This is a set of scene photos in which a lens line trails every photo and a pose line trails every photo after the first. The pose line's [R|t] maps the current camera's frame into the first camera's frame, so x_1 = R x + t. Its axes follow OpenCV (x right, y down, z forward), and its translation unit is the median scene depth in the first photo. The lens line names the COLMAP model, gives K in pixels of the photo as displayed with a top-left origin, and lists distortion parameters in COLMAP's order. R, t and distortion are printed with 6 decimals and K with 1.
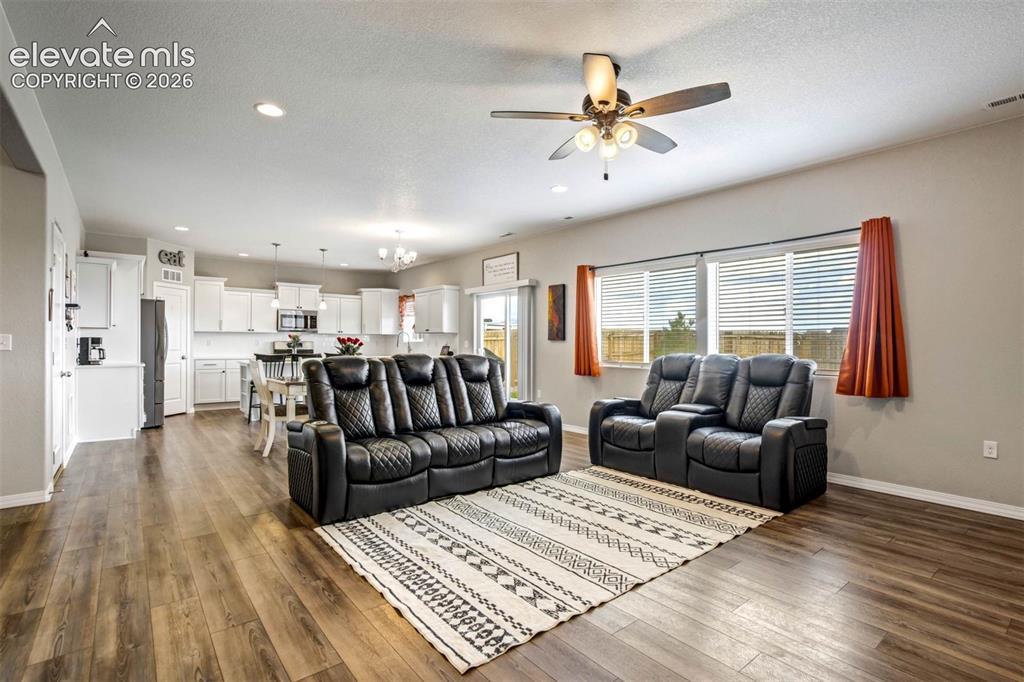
lens RADIAL K [[480.8, 0, 514.4], [0, 480.8, 337.9], [0, 0, 1]] dist [-0.035930, 0.016584]
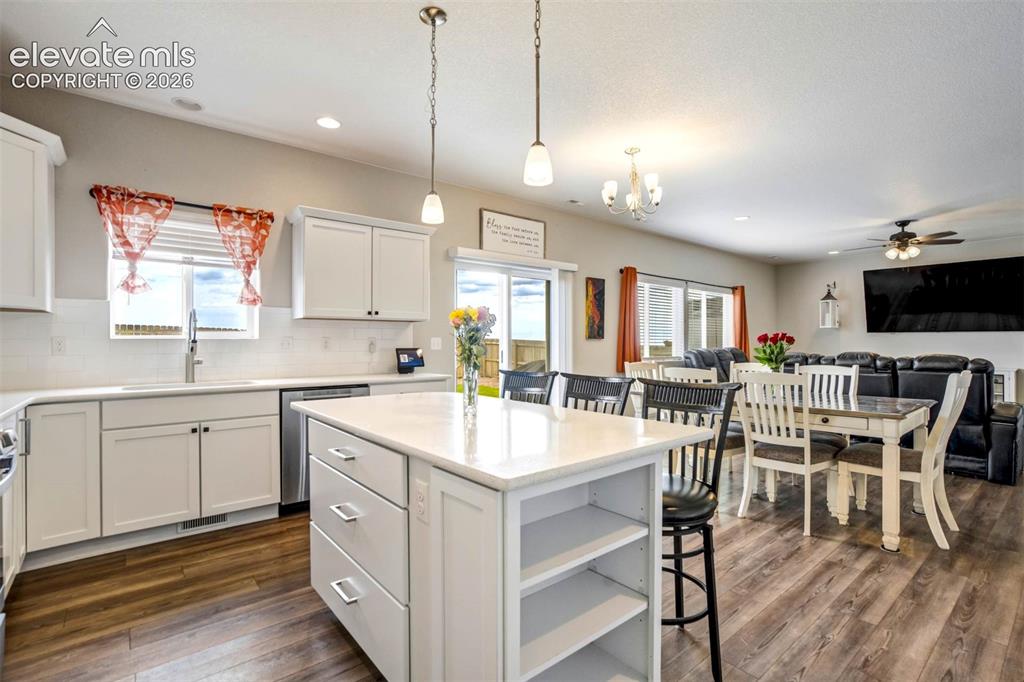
lens RADIAL K [[480.8, 0, 515.4], [0, 480.8, 341.0], [0, 0, 1]] dist [-0.035930, 0.016584]
pose [[-0.001205, -0.000582, 0.999999, -0.689803], [-0.010553, 0.999944, 0.000570, 0.008973], [-0.999944, -0.010552, -0.001211, 0.959527]]
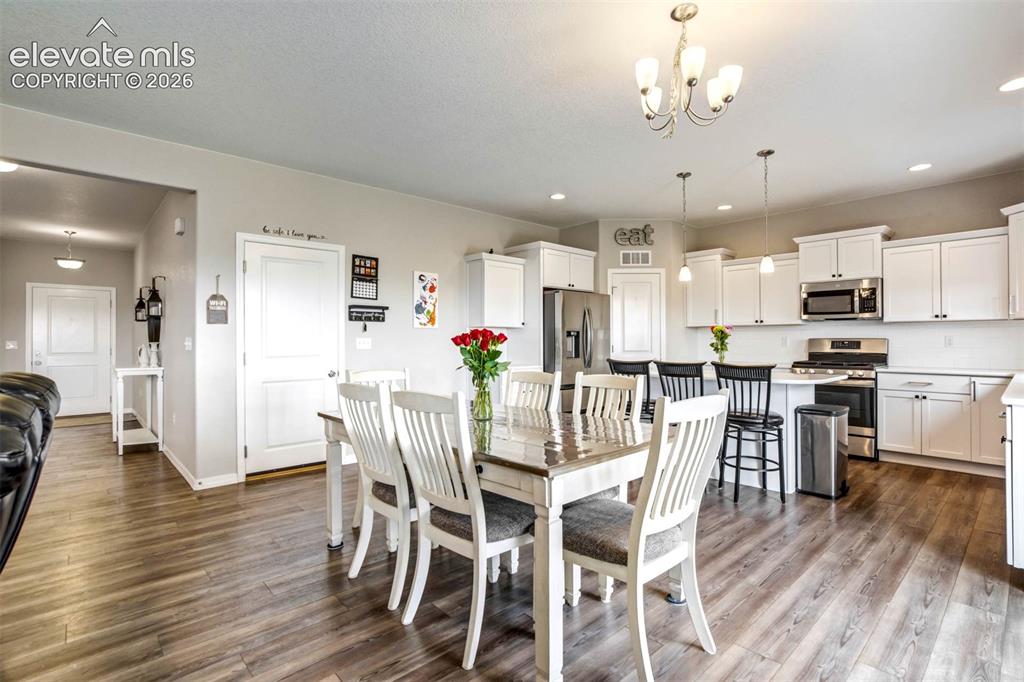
lens RADIAL K [[480.8, 0, 522.0], [0, 480.8, 339.7], [0, 0, 1]] dist [-0.035930, 0.016584]
pose [[0.064985, -0.006261, -0.997867, 0.071512], [0.014256, 0.999884, -0.005345, 0.007942], [0.997784, -0.013878, 0.065067, 0.722047]]
